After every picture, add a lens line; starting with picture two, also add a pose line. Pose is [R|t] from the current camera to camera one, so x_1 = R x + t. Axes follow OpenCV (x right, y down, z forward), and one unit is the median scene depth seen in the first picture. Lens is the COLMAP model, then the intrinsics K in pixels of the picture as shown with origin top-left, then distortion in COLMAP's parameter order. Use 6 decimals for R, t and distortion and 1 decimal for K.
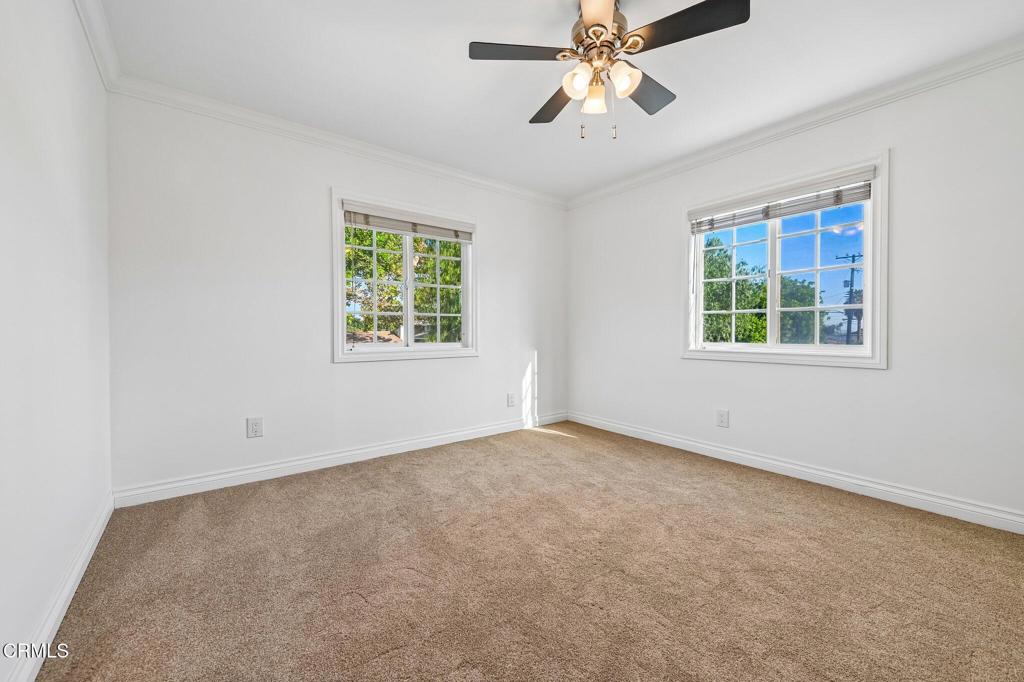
lens RADIAL K [[399.3, 0, 501.9], [0, 399.3, 339.6], [0, 0, 1]] dist [-0.021916, 0.000035]
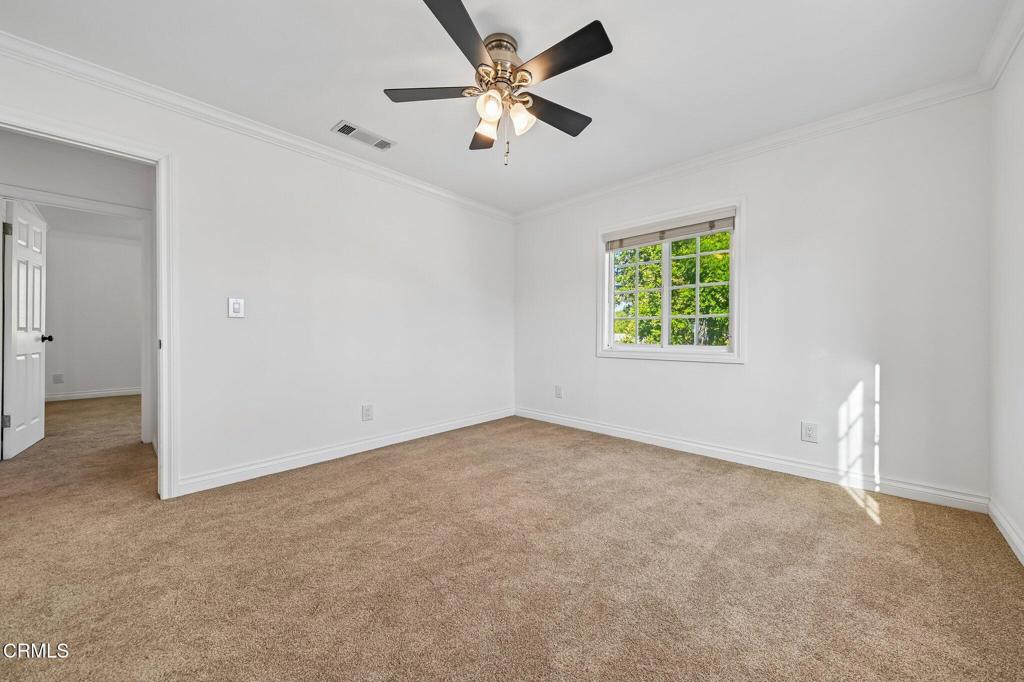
lens RADIAL K [[366.5, 0, 518.6], [0, 366.5, 337.1], [0, 0, 1]] dist [-0.000764, -0.000374]
pose [[0.148972, -0.002149, -0.988839, 0.704142], [-0.023108, 0.999717, -0.005654, 0.002878], [0.988571, 0.023693, 0.148881, 0.498360]]
